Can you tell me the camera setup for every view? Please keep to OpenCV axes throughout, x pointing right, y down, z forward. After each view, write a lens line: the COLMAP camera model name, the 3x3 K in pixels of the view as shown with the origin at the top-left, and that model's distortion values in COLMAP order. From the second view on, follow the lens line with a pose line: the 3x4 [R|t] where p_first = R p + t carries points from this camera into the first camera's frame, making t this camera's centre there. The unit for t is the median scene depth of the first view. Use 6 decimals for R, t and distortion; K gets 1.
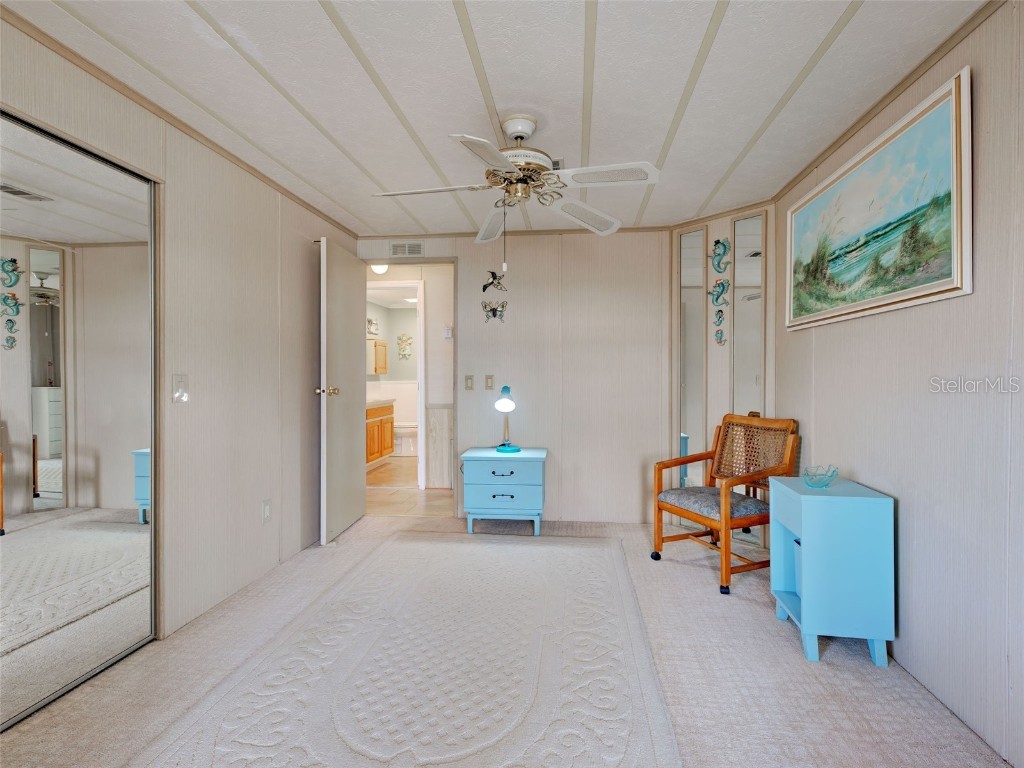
lens RADIAL K [[476.9, 0, 512.0], [0, 476.9, 384.0], [0, 0, 1]] dist [0.002858, 0.000357]
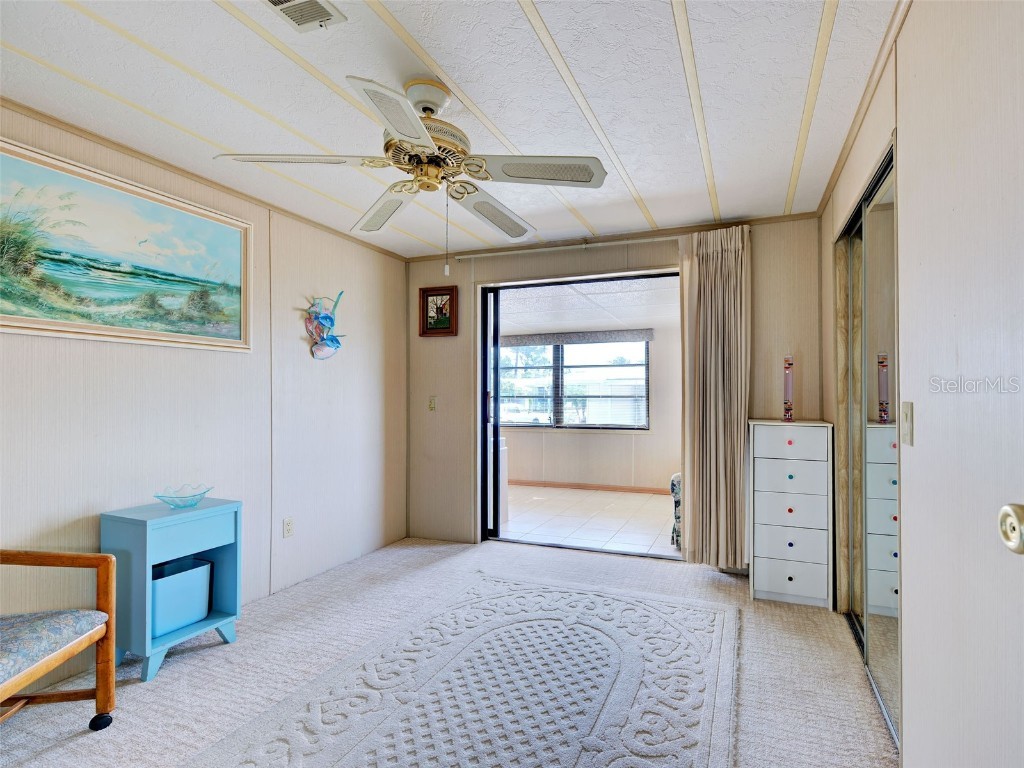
lens RADIAL K [[476.9, 0, 512.0], [0, 476.9, 384.0], [0, 0, 1]] dist [0.002858, 0.000357]
pose [[-0.943919, 0.001514, 0.330173, -0.410159], [0.000396, 0.999994, -0.003451, -0.055026], [-0.330177, -0.003127, -0.943914, 1.839456]]
